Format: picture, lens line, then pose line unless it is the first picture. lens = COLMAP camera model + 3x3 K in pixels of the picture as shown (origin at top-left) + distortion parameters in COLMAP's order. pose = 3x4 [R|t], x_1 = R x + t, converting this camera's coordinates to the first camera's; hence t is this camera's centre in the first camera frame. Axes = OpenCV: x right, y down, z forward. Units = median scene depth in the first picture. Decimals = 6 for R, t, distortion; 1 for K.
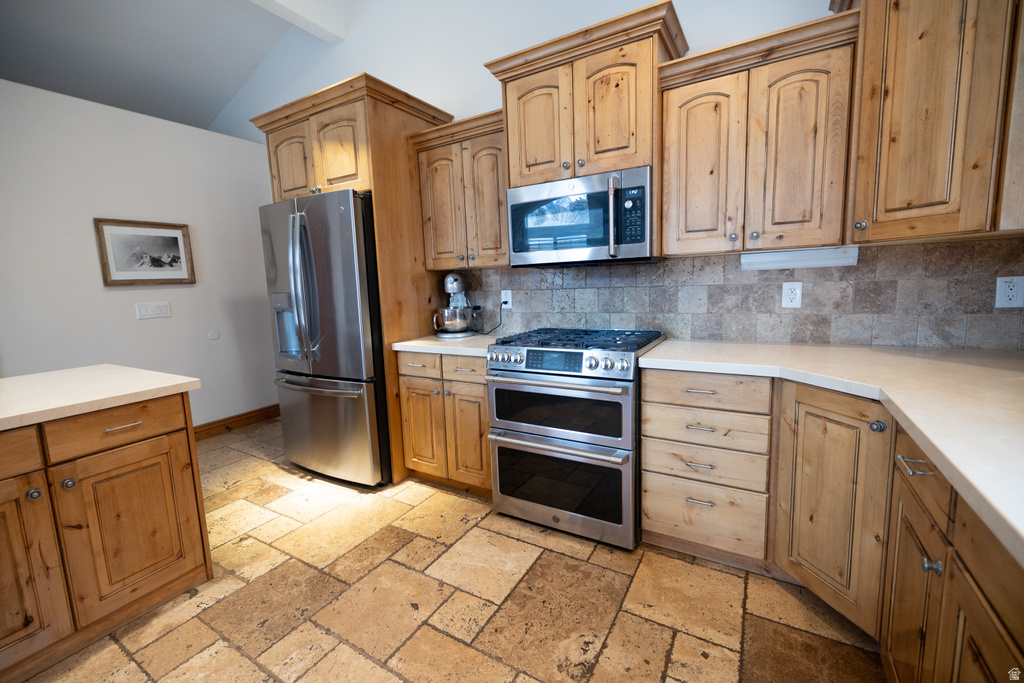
lens RADIAL K [[446.6, 0, 496.2], [0, 446.6, 338.0], [0, 0, 1]] dist [0.012523, 0.000070]
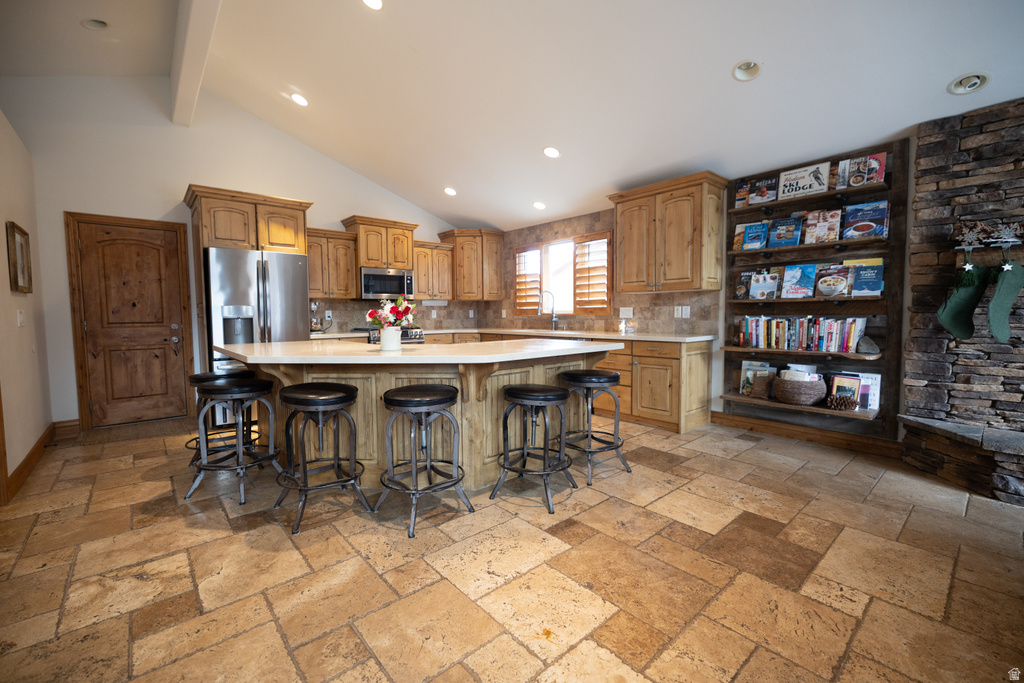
lens RADIAL K [[430.6, 0, 512.0], [0, 430.6, 341.5], [0, 0, 1]] dist [0.000877, -0.000197]
pose [[0.290319, -0.022935, 0.956655, -2.063498], [0.125002, 0.992056, -0.014151, 0.206516], [-0.948730, 0.123692, 0.290880, -0.403691]]
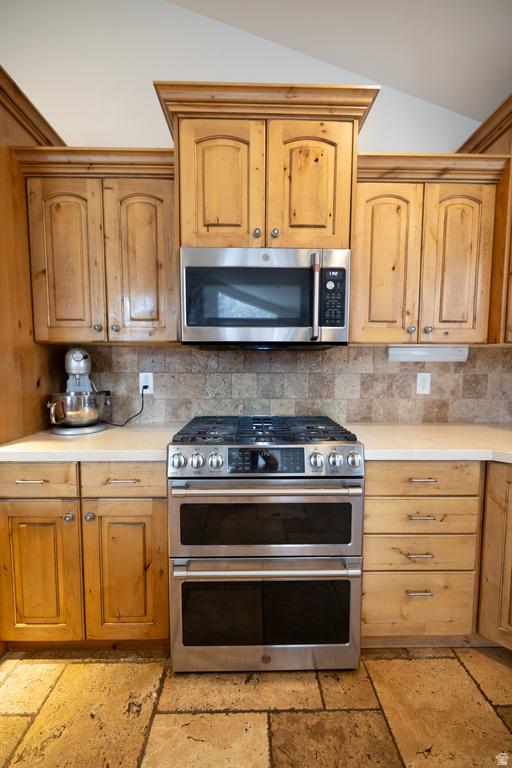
lens RADIAL K [[343.7, 0, 260.1], [0, 343.7, 391.1], [0, 0, 1]] dist [0.001946, 0.000186]
pose [[0.833478, 0.001083, 0.552552, -0.208191], [0.034726, 0.997919, -0.054336, -0.038237], [-0.551461, 0.064476, 0.831705, 0.448104]]
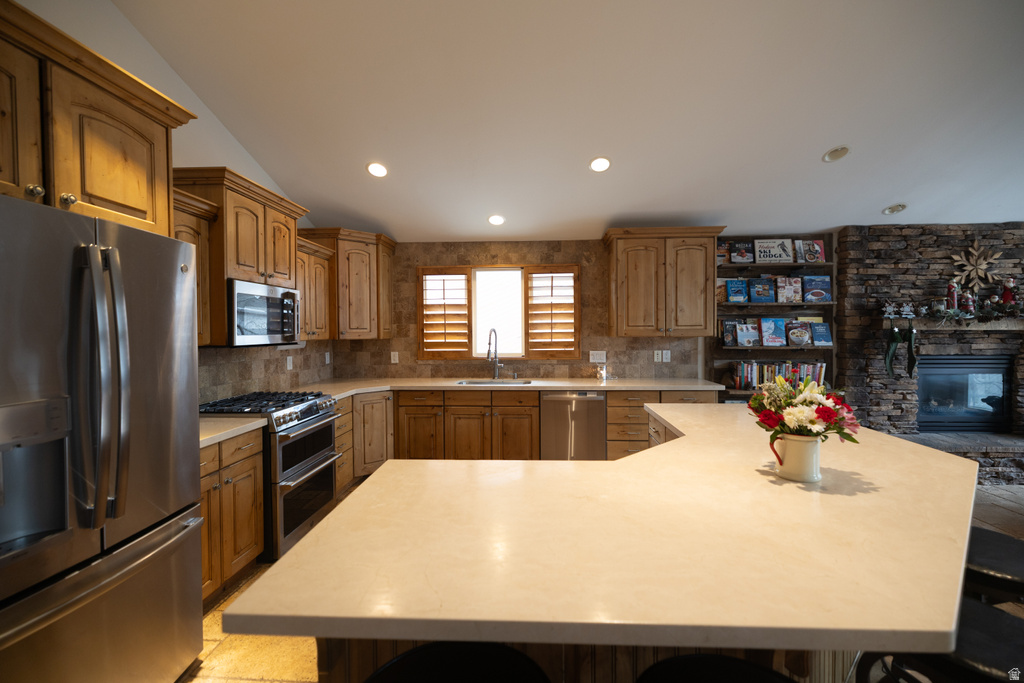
lens RADIAL K [[430.6, 0, 512.0], [0, 430.6, 341.5], [0, 0, 1]] dist [0.000877, -0.000197]
pose [[-0.480728, 0.021149, 0.876615, -1.334899], [0.143874, 0.988063, 0.055061, -0.142930], [-0.864986, 0.152591, -0.478032, 0.987325]]
